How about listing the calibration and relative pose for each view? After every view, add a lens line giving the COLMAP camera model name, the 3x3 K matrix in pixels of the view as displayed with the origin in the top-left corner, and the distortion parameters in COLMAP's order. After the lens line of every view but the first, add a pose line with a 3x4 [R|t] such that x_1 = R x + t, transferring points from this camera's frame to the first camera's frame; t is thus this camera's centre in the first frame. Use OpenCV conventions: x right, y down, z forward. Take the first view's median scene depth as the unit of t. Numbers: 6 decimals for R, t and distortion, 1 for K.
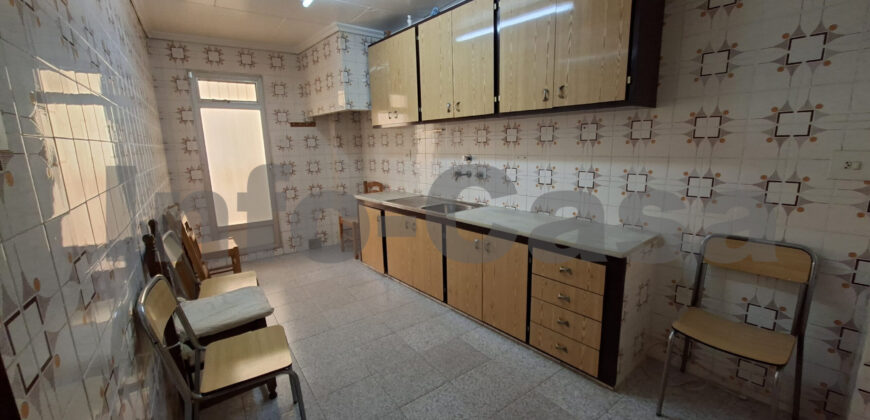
lens RADIAL K [[345.7, 0, 433.0], [0, 345.7, 208.6], [0, 0, 1]] dist [-0.006631, 0.002351]
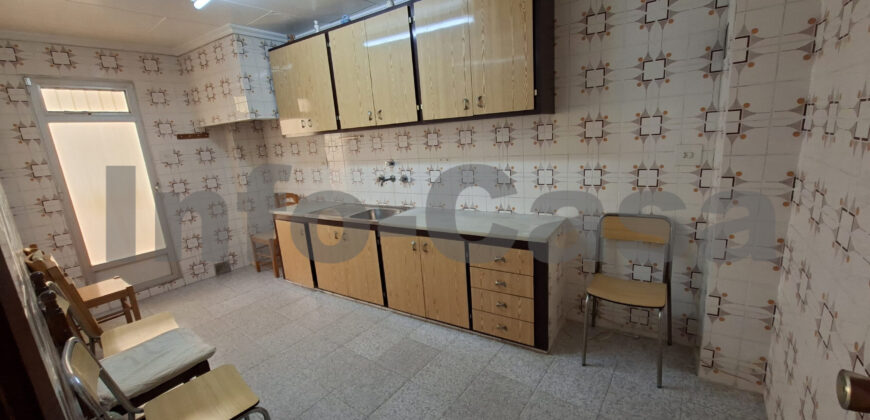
lens RADIAL K [[345.7, 0, 437.4], [0, 345.7, 210.1], [0, 0, 1]] dist [-0.006631, 0.002351]
pose [[0.954998, -0.107062, 0.276615, -0.092940], [0.104192, 0.994240, 0.025099, -0.027197], [-0.277709, 0.004852, 0.960653, -0.031425]]
